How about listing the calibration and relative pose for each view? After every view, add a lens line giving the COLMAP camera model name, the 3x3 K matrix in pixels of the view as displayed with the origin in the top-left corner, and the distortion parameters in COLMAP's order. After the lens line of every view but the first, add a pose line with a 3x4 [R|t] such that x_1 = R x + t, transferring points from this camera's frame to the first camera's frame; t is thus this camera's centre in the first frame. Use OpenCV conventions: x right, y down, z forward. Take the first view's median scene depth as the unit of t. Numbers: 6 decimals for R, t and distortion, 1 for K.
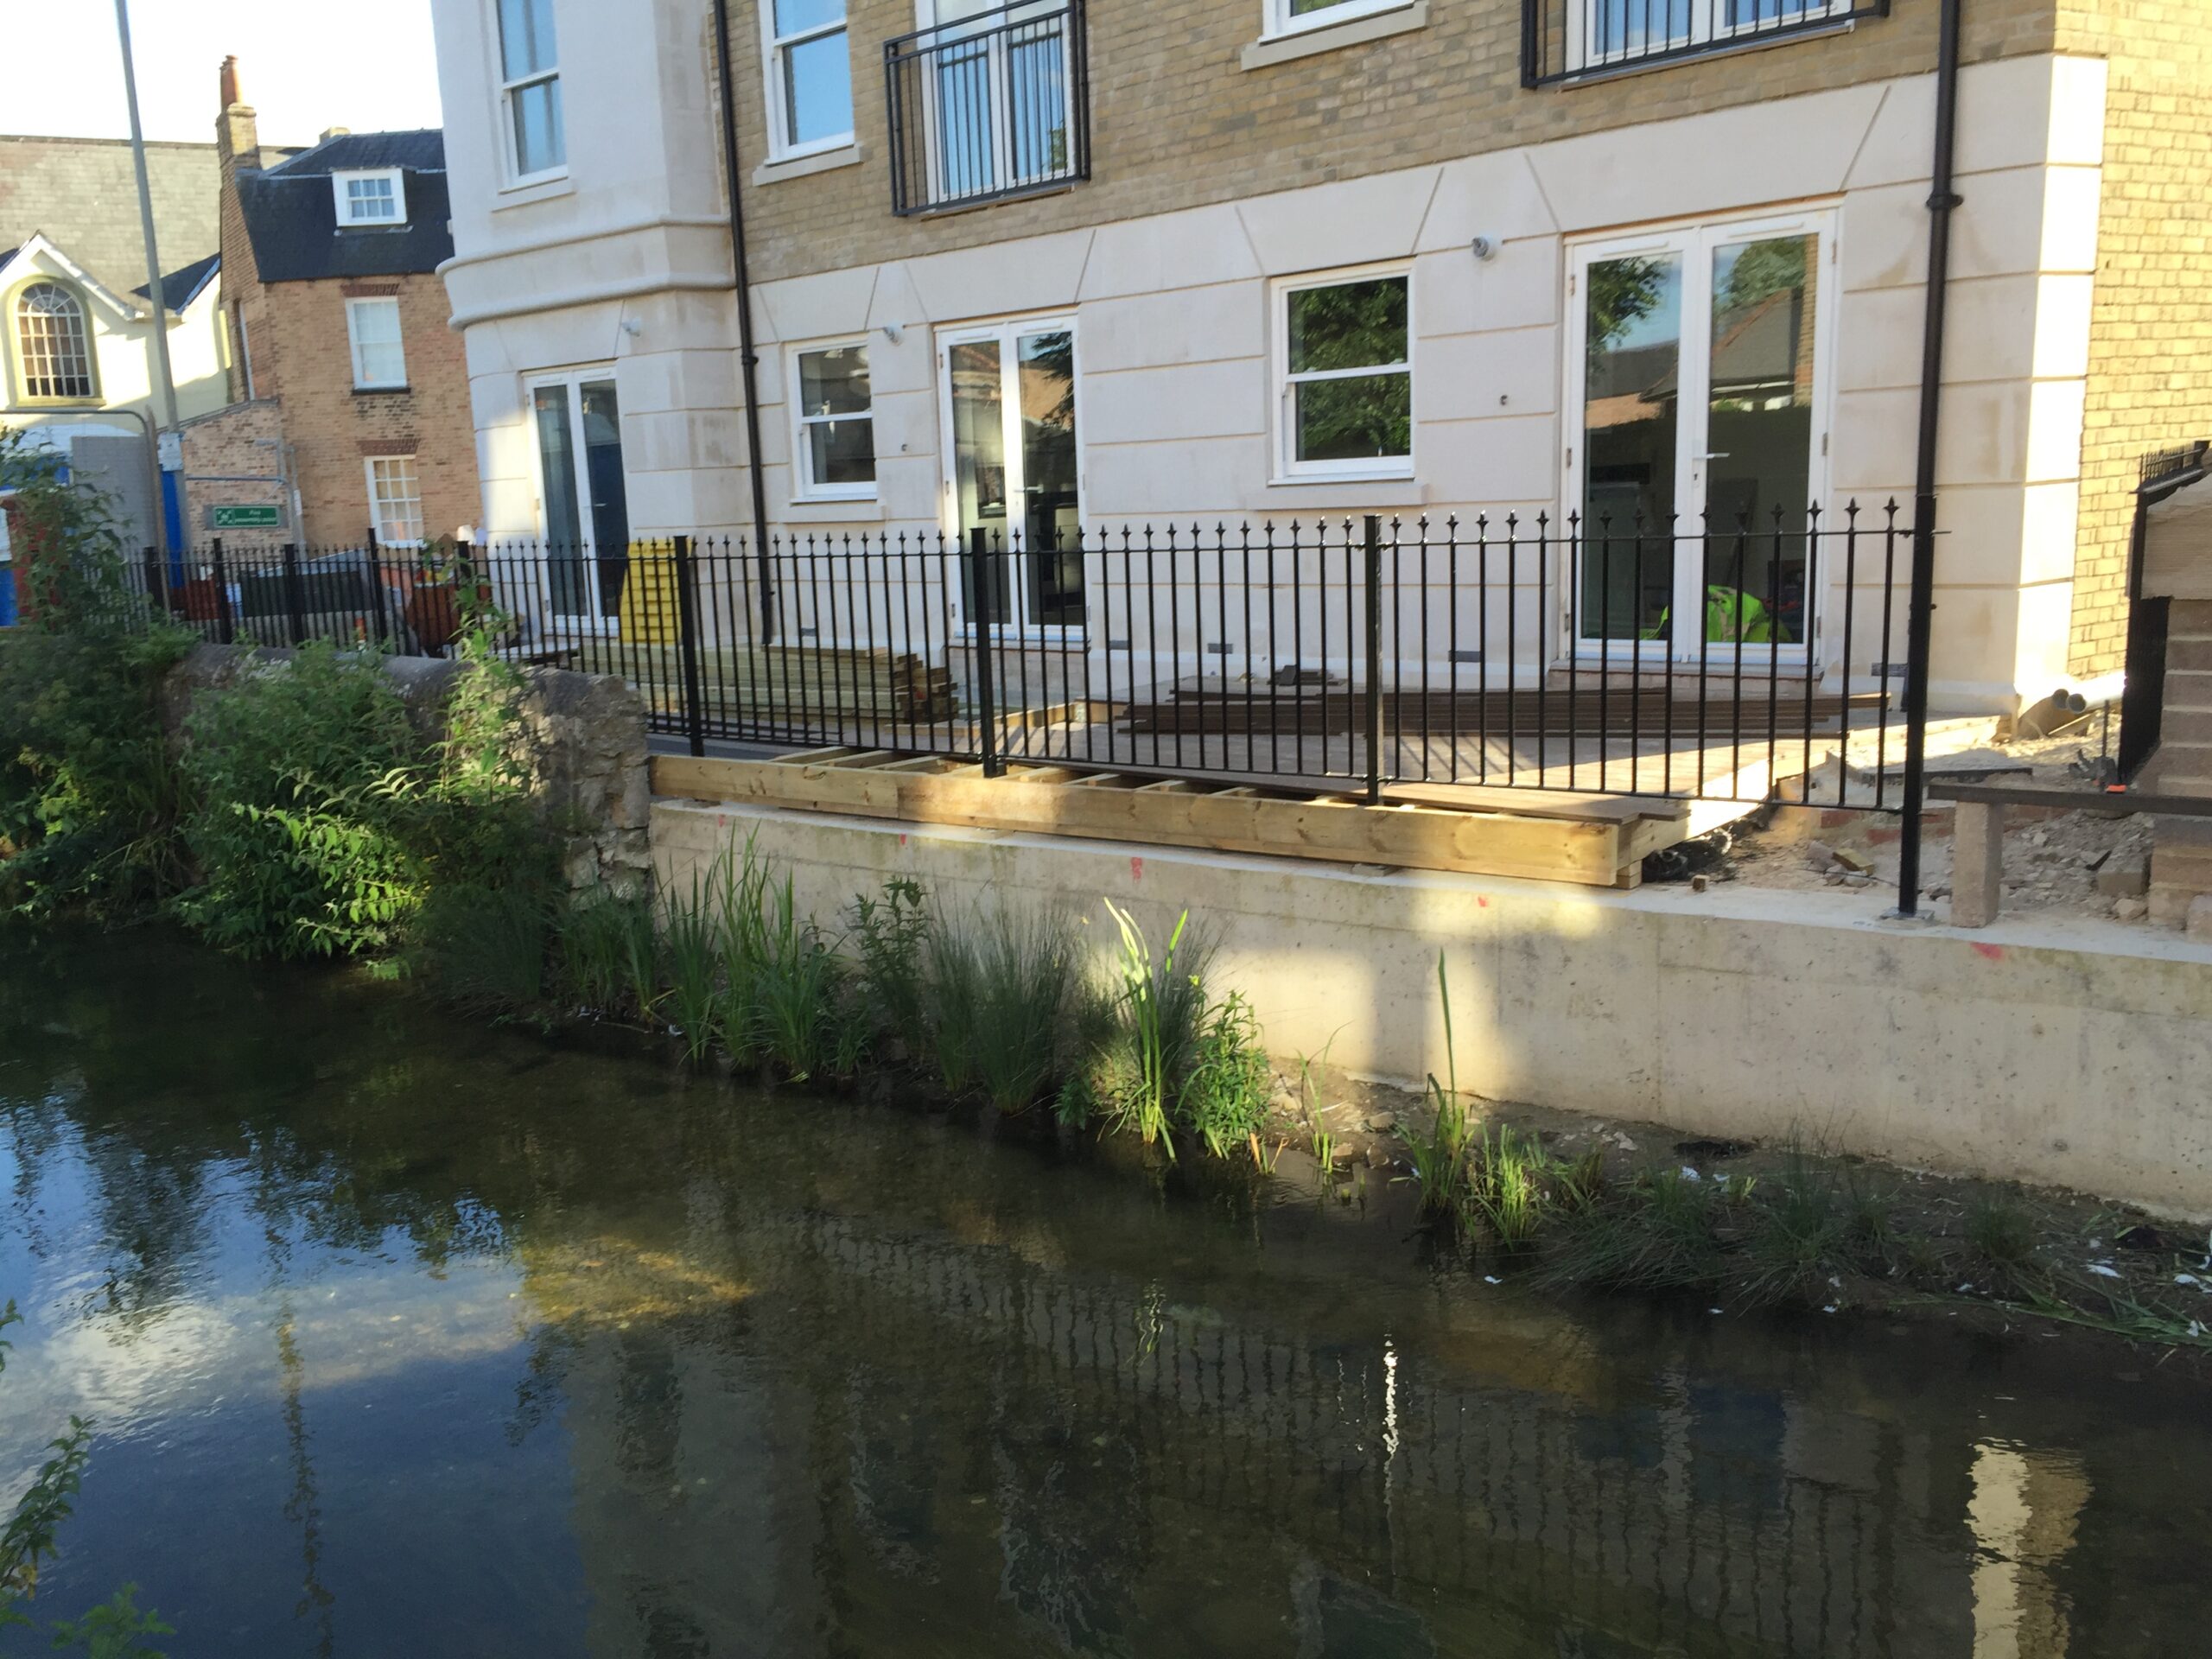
lens RADIAL K [[1834.3, 0, 1031.6], [0, 1834.3, 826.7], [0, 0, 1]] dist [0.086897, -0.079111]
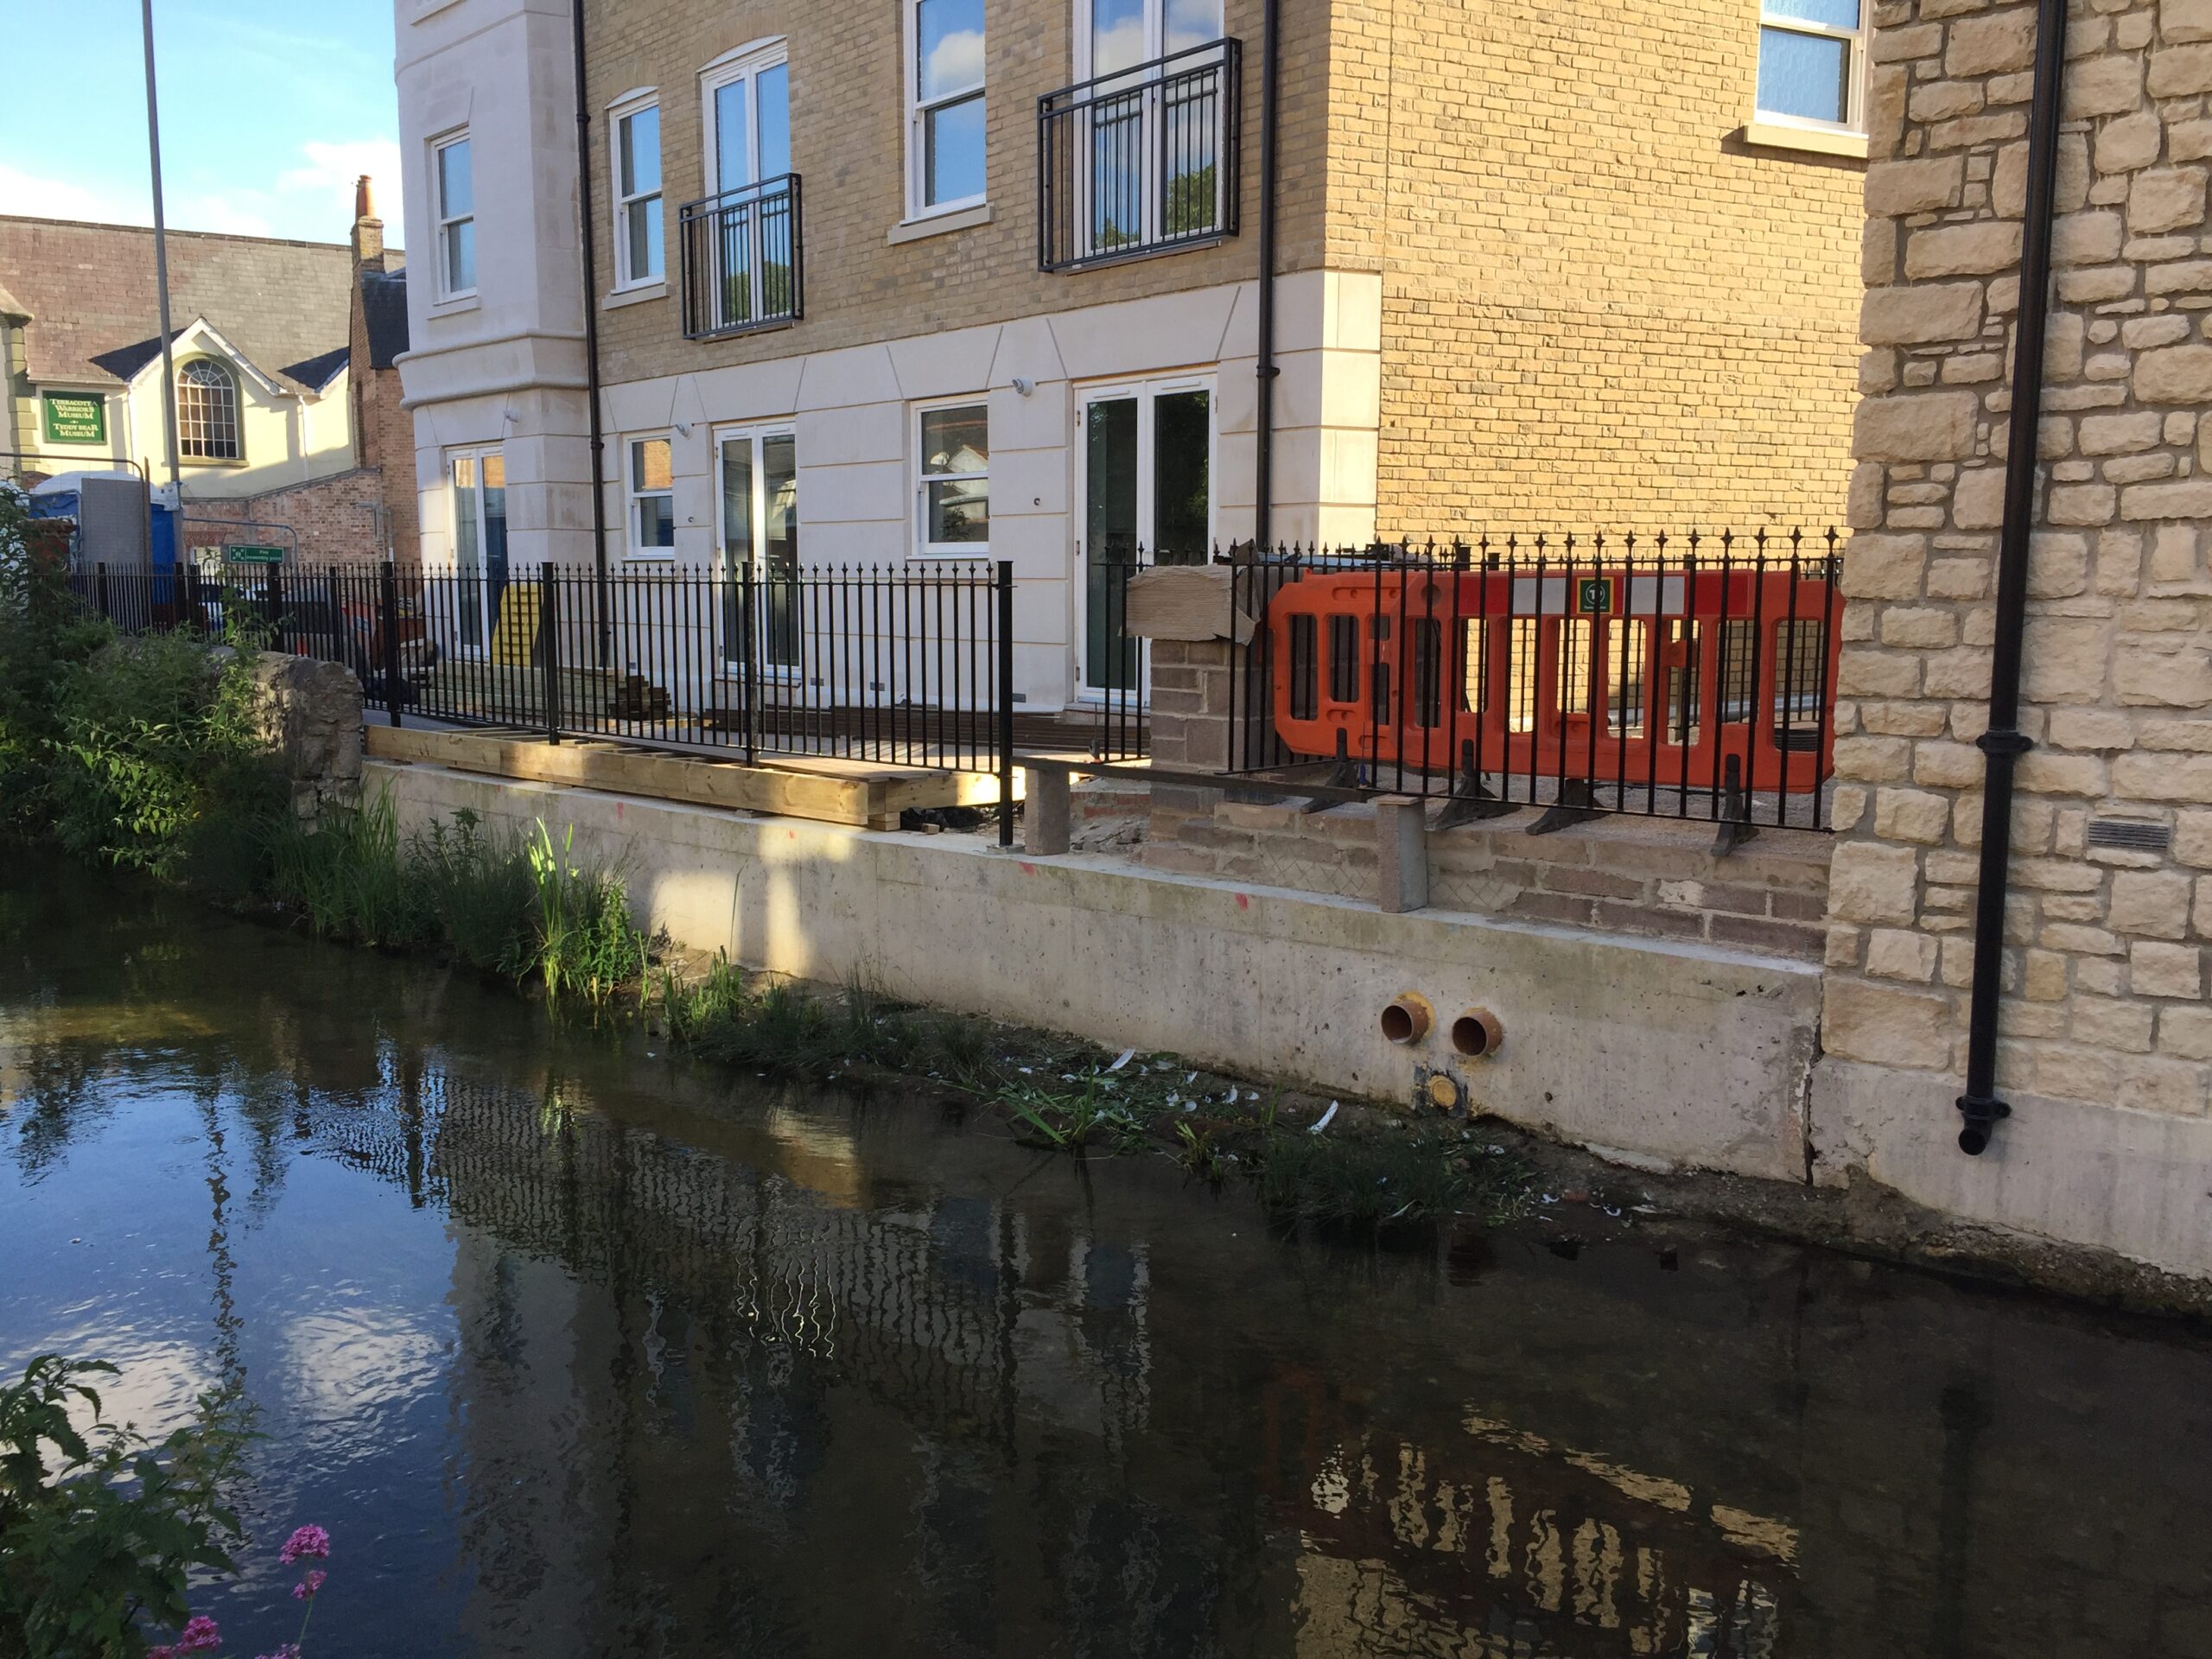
lens RADIAL K [[1867.4, 0, 1106.0], [0, 1867.4, 829.5], [0, 0, 1]] dist [0.084945, 0.006256]
pose [[0.993056, 0.069207, -0.095128, 0.372242], [-0.074975, 0.995471, -0.058456, 0.061756], [0.090651, 0.065182, 0.993747, -0.248126]]
